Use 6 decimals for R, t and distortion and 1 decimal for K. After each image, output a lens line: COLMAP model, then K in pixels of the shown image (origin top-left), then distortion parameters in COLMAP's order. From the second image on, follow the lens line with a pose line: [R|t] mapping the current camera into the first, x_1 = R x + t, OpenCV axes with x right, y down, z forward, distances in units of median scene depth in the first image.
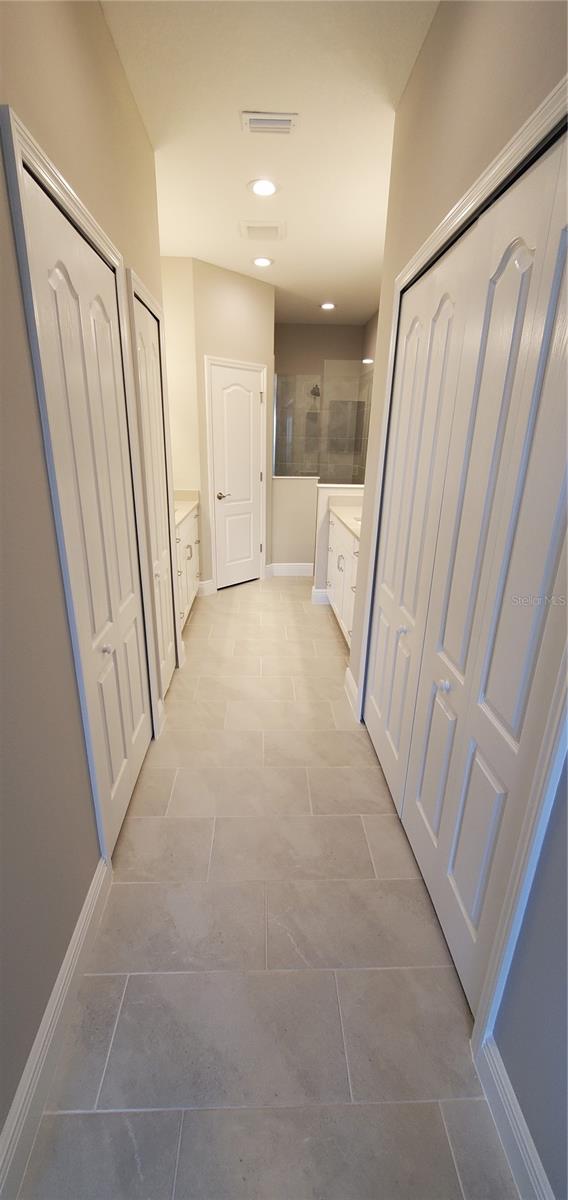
lens RADIAL K [[467.4, 0, 284.0], [0, 467.4, 600.0], [0, 0, 1]] dist [-0.000260, -0.000075]
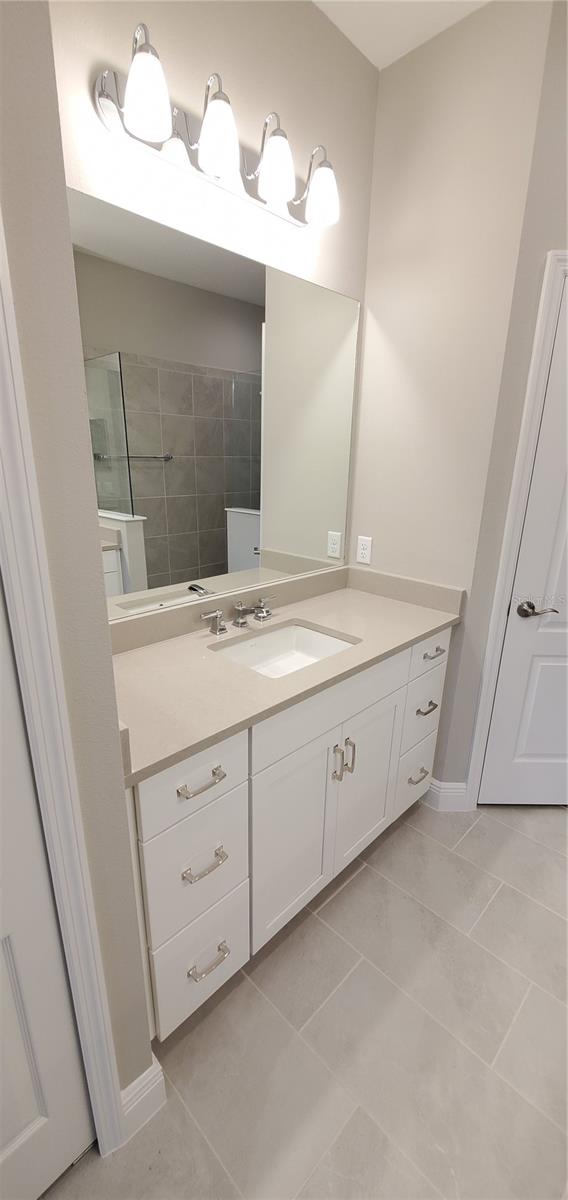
lens RADIAL K [[467.4, 0, 284.0], [0, 467.4, 600.0], [0, 0, 1]] dist [-0.000260, -0.000075]
pose [[0.666303, 0.216211, -0.713648, 0.008760], [-0.251459, 0.966133, 0.057928, -0.200329], [0.702003, 0.140856, 0.698106, 0.572443]]
